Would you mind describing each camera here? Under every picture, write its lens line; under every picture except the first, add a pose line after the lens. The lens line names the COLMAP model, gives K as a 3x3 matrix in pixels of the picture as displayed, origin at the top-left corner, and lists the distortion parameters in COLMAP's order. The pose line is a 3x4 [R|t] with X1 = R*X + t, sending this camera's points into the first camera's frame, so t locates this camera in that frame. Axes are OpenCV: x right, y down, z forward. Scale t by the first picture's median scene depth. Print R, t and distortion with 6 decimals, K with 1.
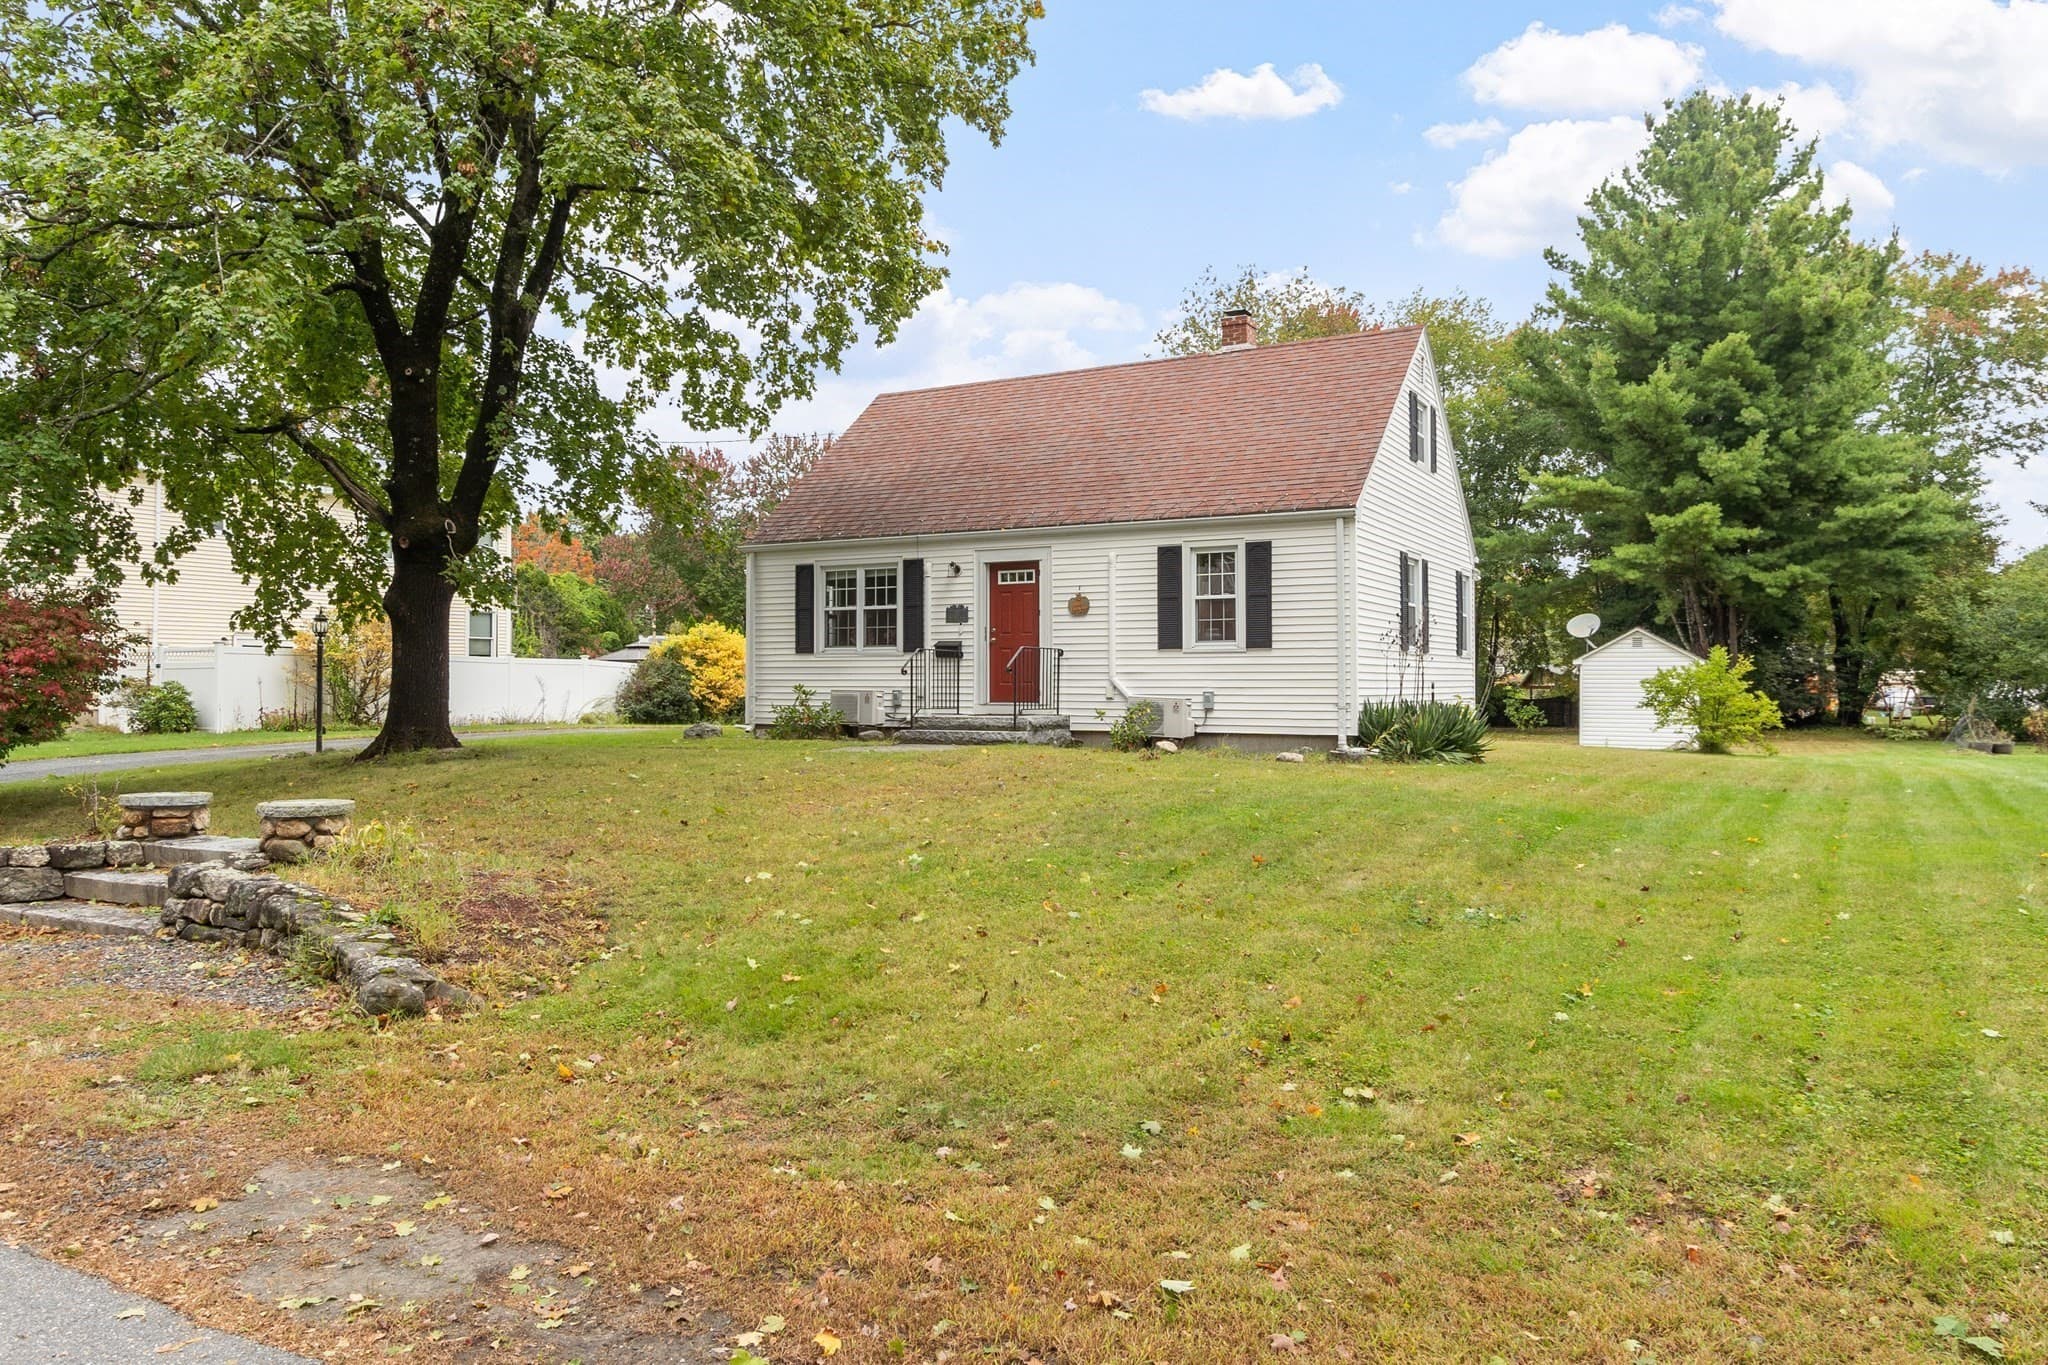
lens RADIAL K [[1293.6, 0, 1024.0], [0, 1293.6, 682.5], [0, 0, 1]] dist [0.000625, -0.000322]
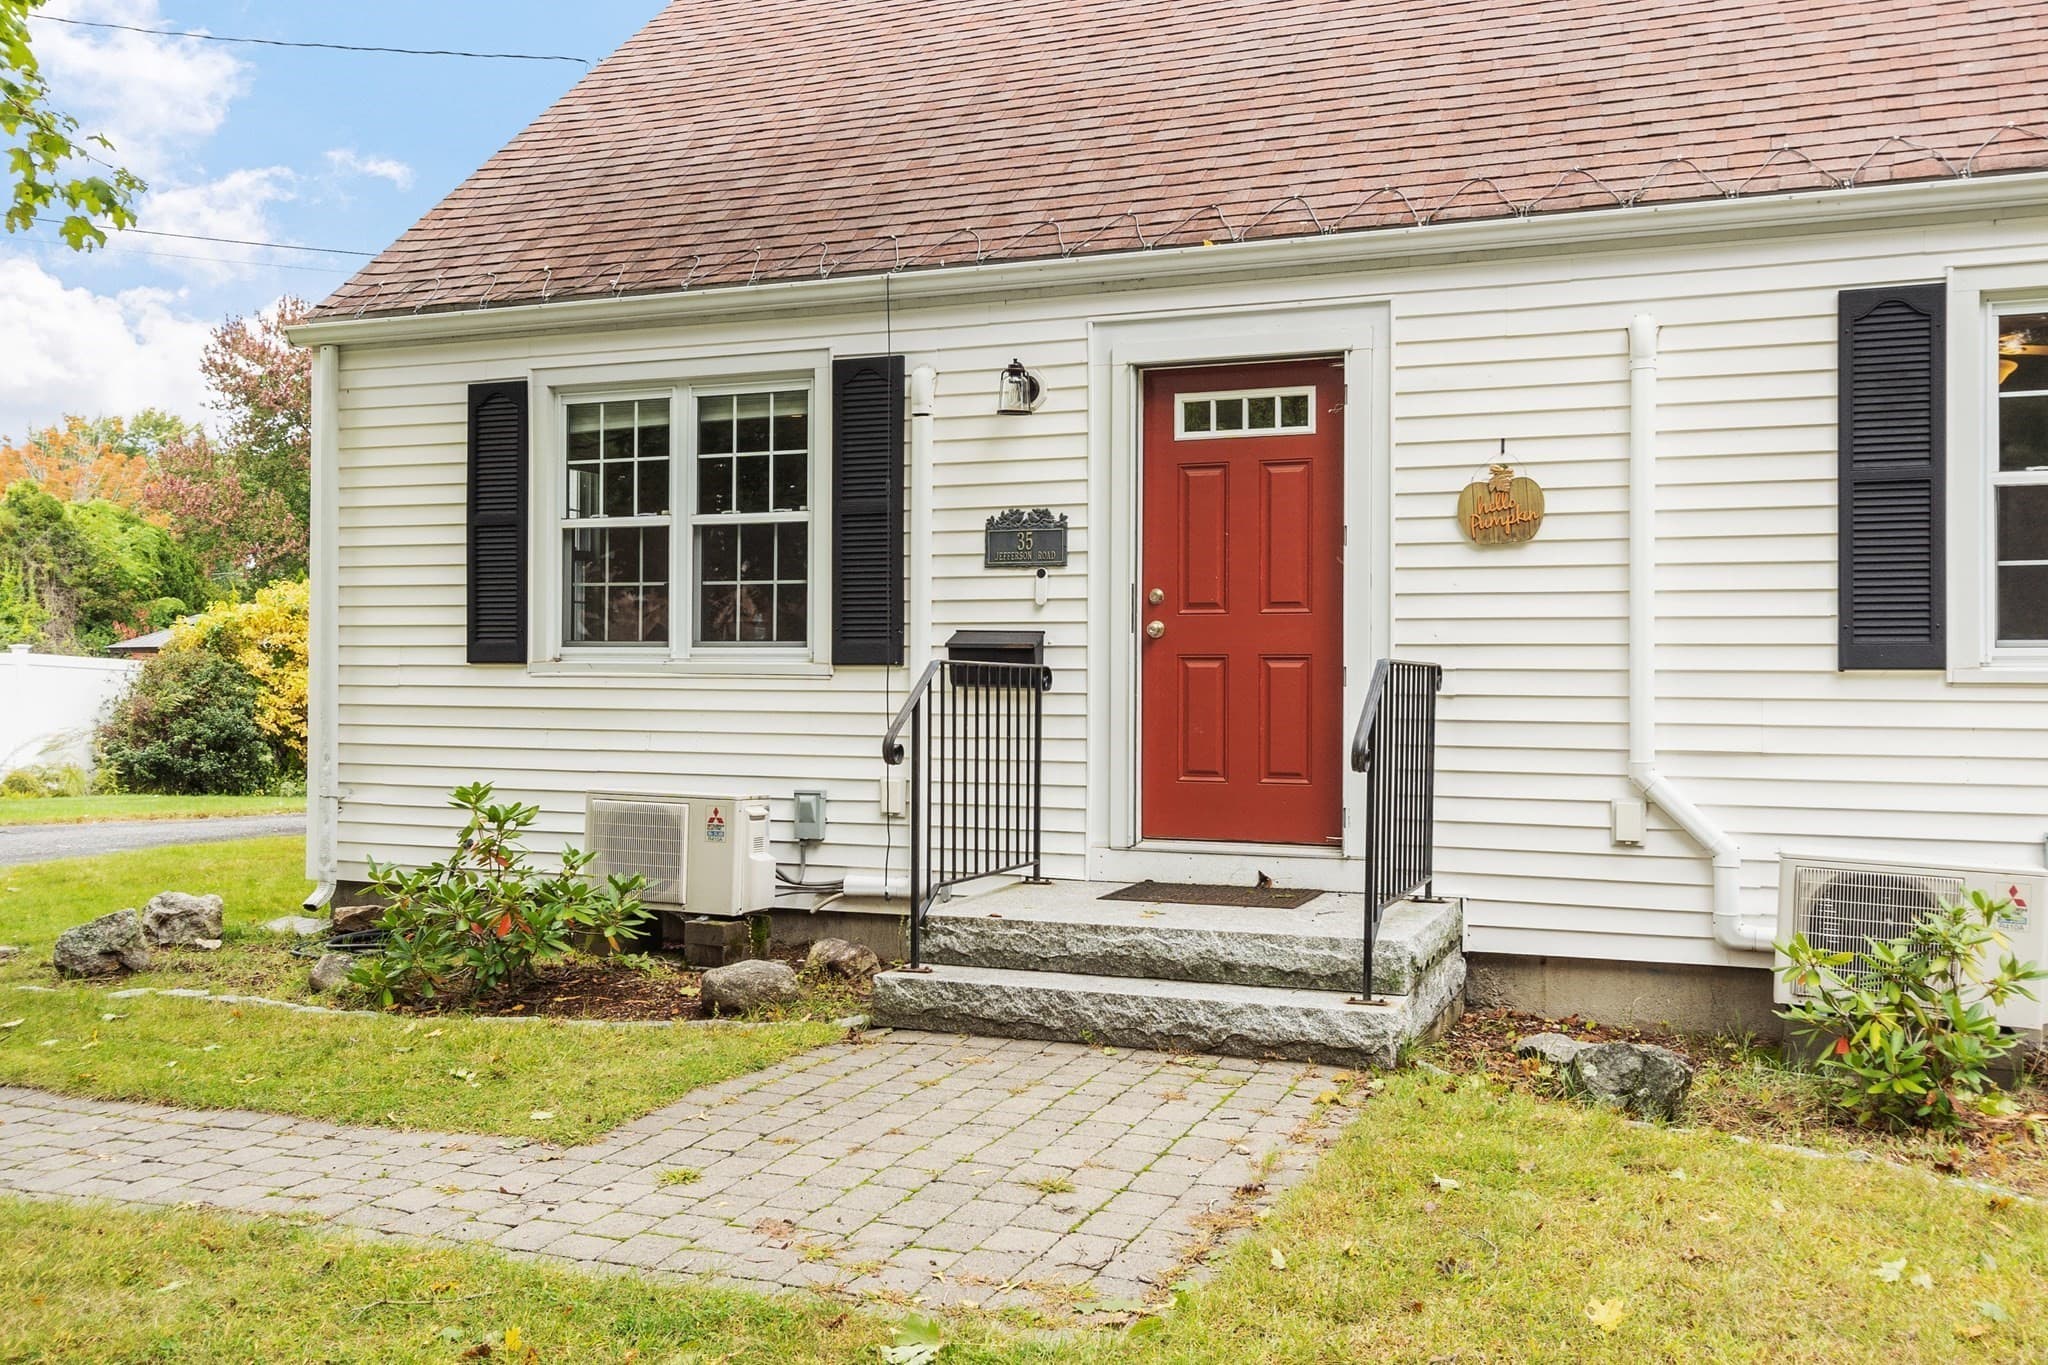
lens RADIAL K [[1743.5, 0, 1024.0], [0, 1743.5, 682.5], [0, 0, 1]] dist [0.007233, -0.003701]
pose [[0.992184, 0.003218, 0.124742, -0.100301], [-0.003848, 0.999981, 0.004811, -0.021660], [-0.124724, -0.005254, 0.992178, 0.592441]]
